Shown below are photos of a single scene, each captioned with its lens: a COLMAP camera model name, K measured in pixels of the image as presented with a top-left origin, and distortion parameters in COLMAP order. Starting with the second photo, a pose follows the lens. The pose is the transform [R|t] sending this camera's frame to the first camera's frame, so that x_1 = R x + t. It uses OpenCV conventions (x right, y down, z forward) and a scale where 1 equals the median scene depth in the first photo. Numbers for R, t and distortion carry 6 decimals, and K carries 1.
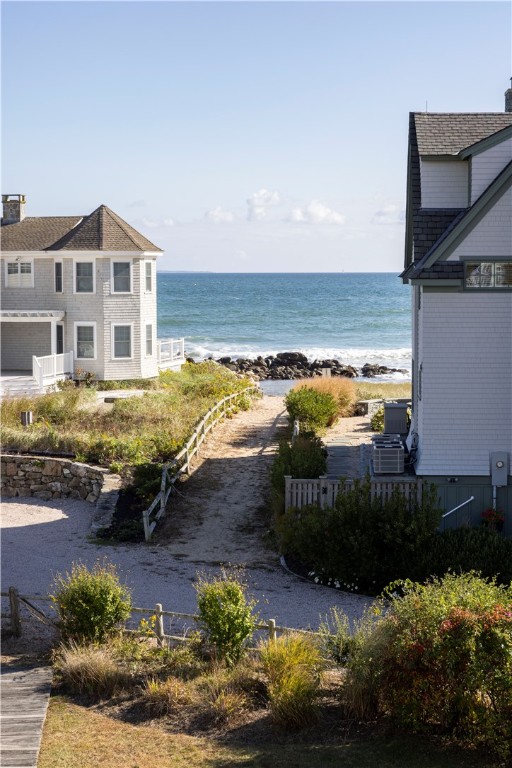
lens RADIAL K [[1482.6, 0, 256.0], [0, 1482.6, 384.0], [0, 0, 1]] dist [0.015742, -0.029870]
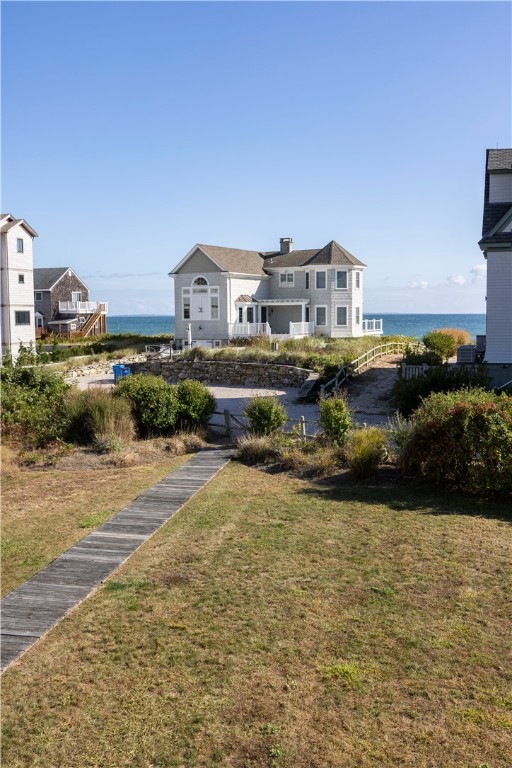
lens RADIAL K [[800.6, 0, 256.0], [0, 800.6, 384.0], [0, 0, 1]] dist [-0.008303, -0.001572]
pose [[0.970124, 0.015707, -0.242101, 0.065375], [-0.013074, 0.999837, 0.012482, 0.062677], [0.242258, -0.008943, 0.970171, 0.059598]]
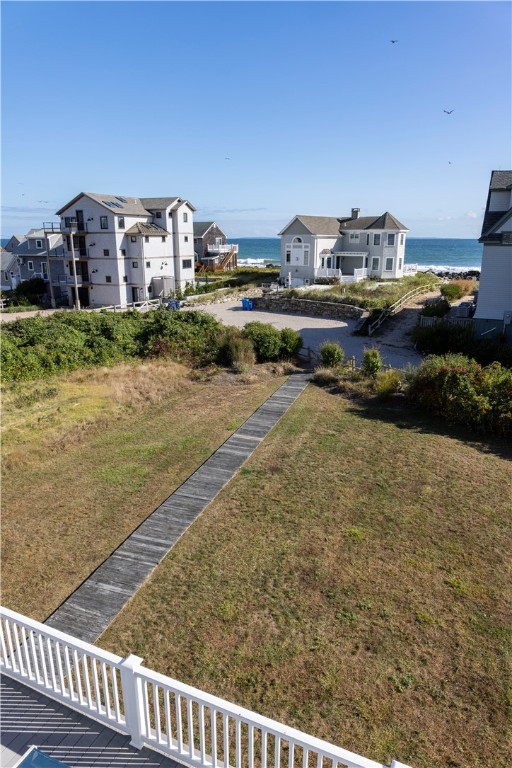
lens RADIAL K [[519.4, 0, 255.3], [0, 519.4, 384.9], [0, 0, 1]] dist [-0.001345, -0.002964]
pose [[0.923587, 0.107288, -0.368072, 0.084845], [-0.032031, 0.978284, 0.204781, 0.001321], [0.382050, -0.177344, 0.906966, 0.000440]]
